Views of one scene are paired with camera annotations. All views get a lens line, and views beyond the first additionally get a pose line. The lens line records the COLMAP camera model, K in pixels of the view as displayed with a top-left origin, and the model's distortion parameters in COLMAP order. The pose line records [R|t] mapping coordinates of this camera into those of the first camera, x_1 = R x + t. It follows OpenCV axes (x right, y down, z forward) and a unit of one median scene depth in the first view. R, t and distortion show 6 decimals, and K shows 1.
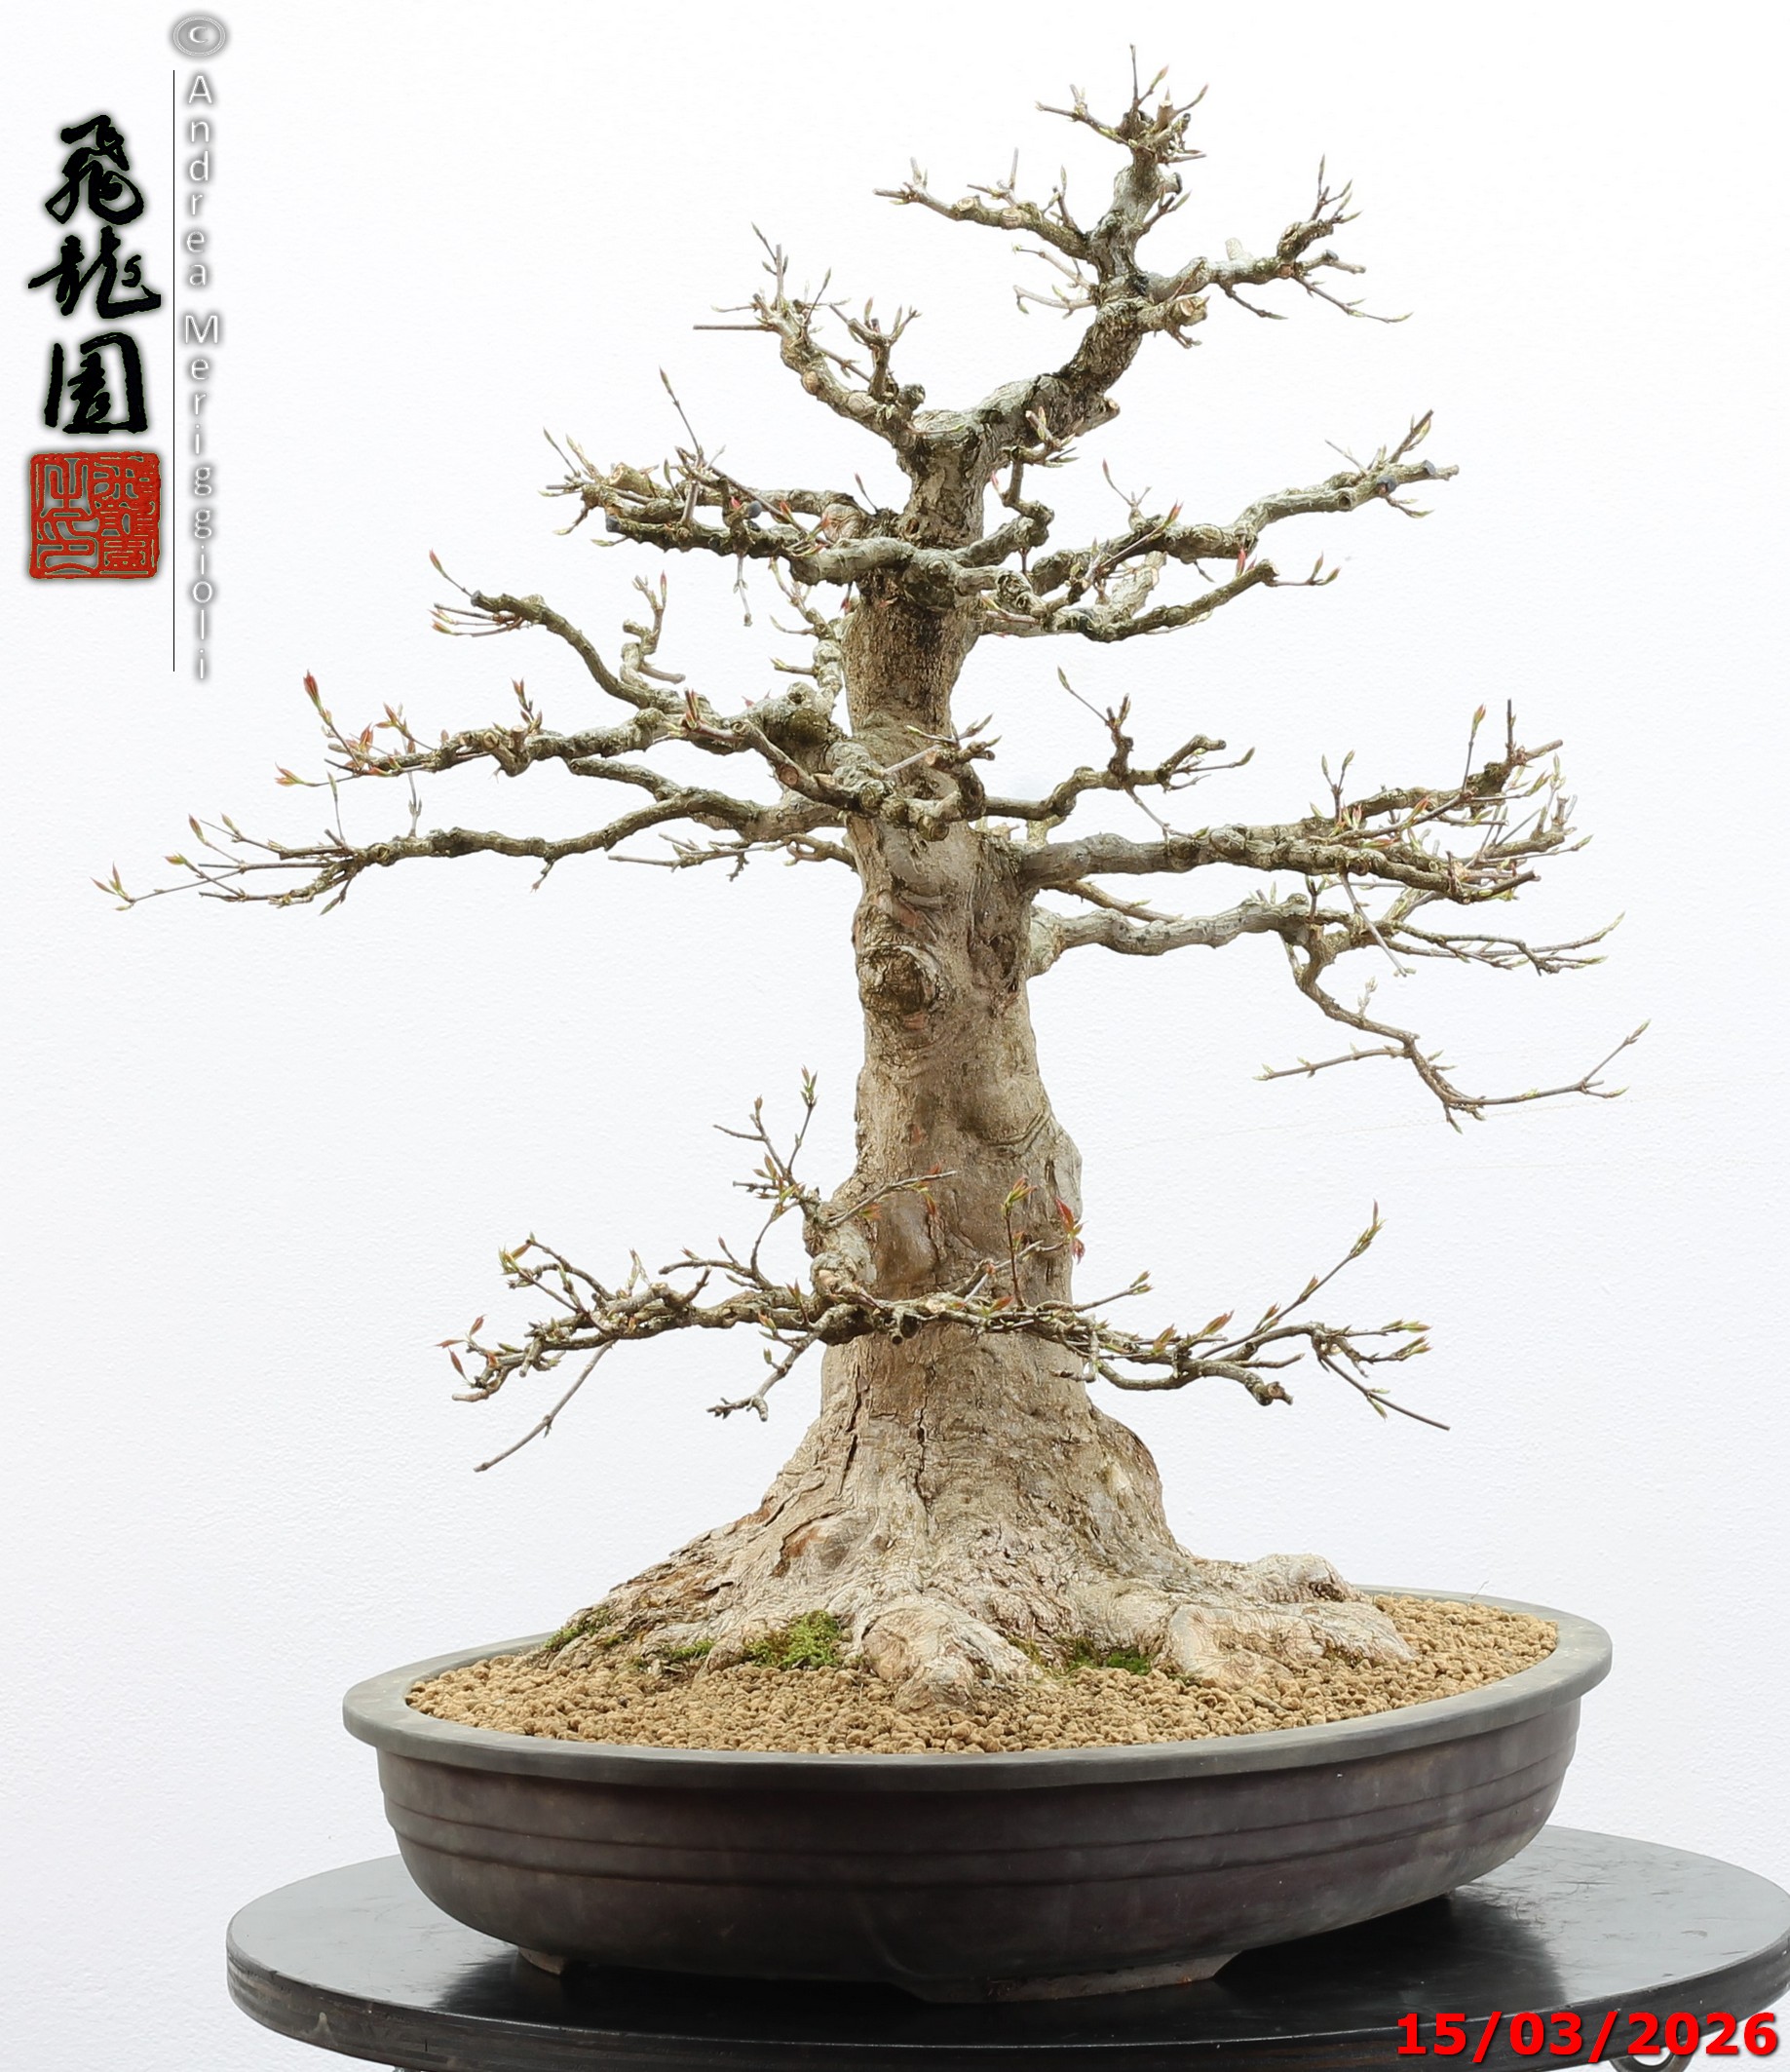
lens RADIAL K [[7912.1, 0, 895.0], [0, 7912.1, 1036.0], [0, 0, 1]] dist [-0.201073, -0.354453]
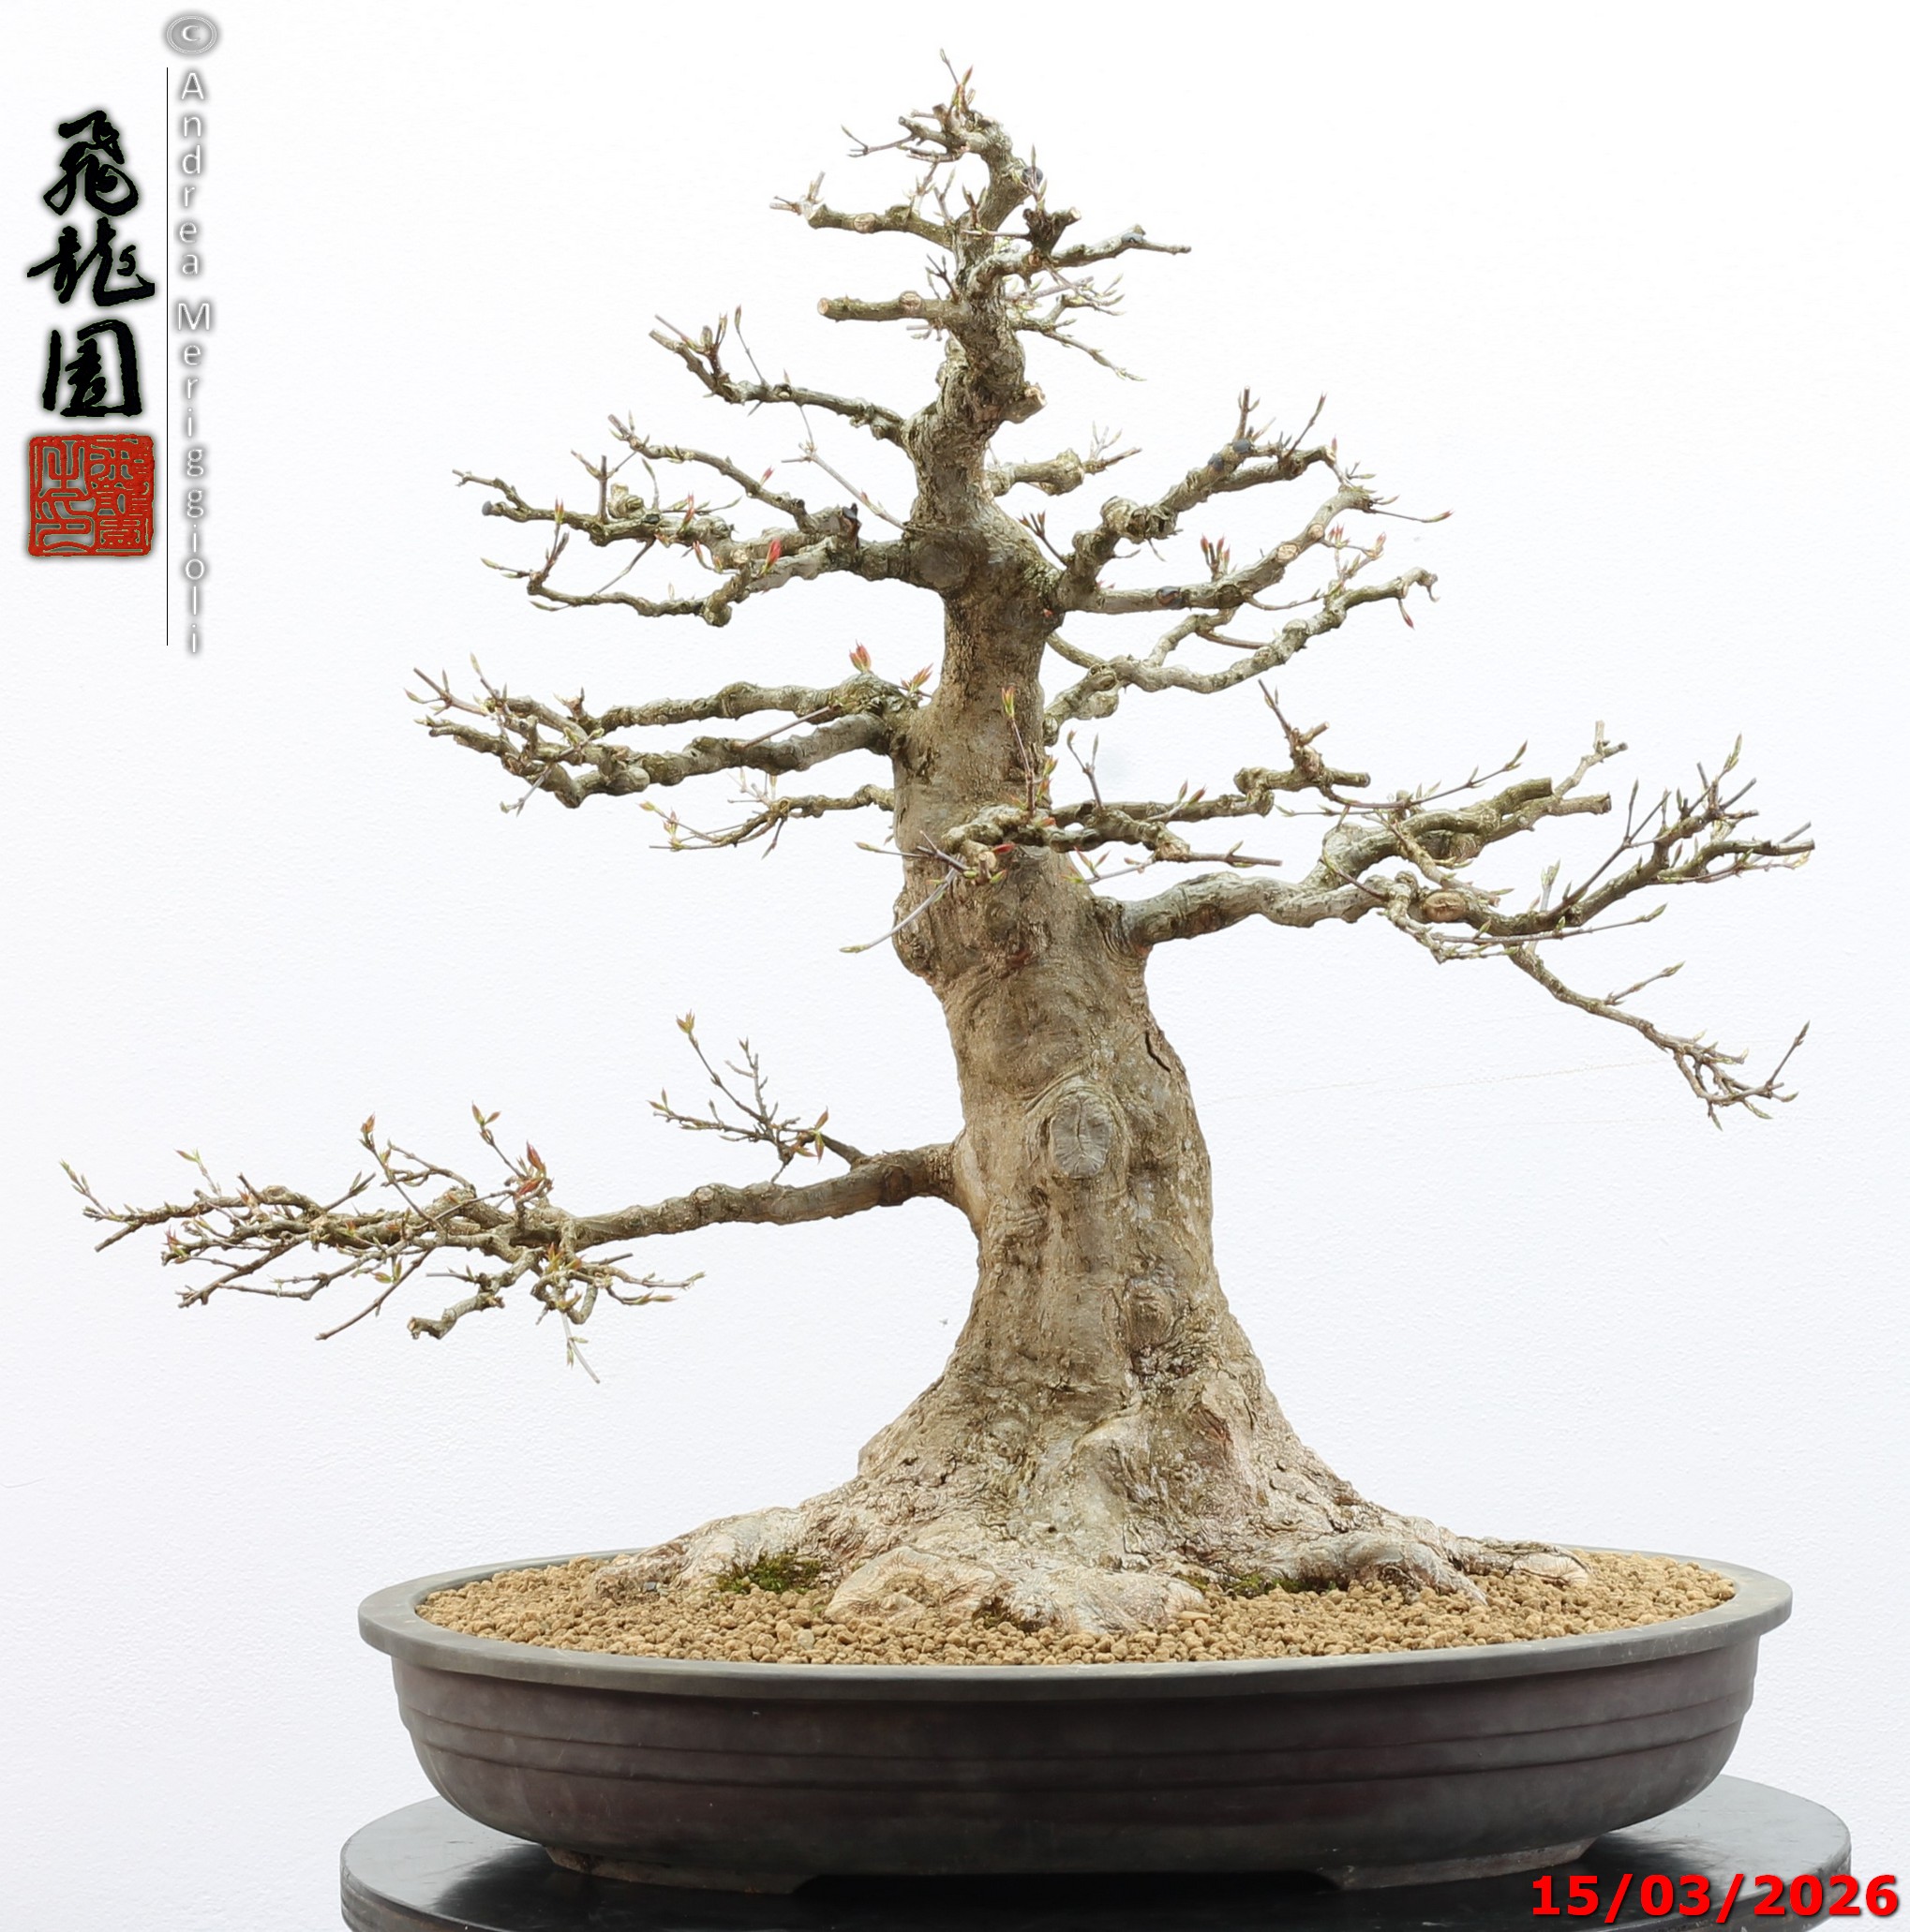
lens RADIAL K [[7677.7, 0, 1020.1], [0, 7677.7, 967.7], [0, 0, 1]] dist [-0.160393, -1.193032]
pose [[0.422383, 0.046109, -0.905244, 0.939581], [-0.032876, 0.998827, 0.035536, -0.040144], [0.905821, 0.014751, 0.423404, 0.573070]]
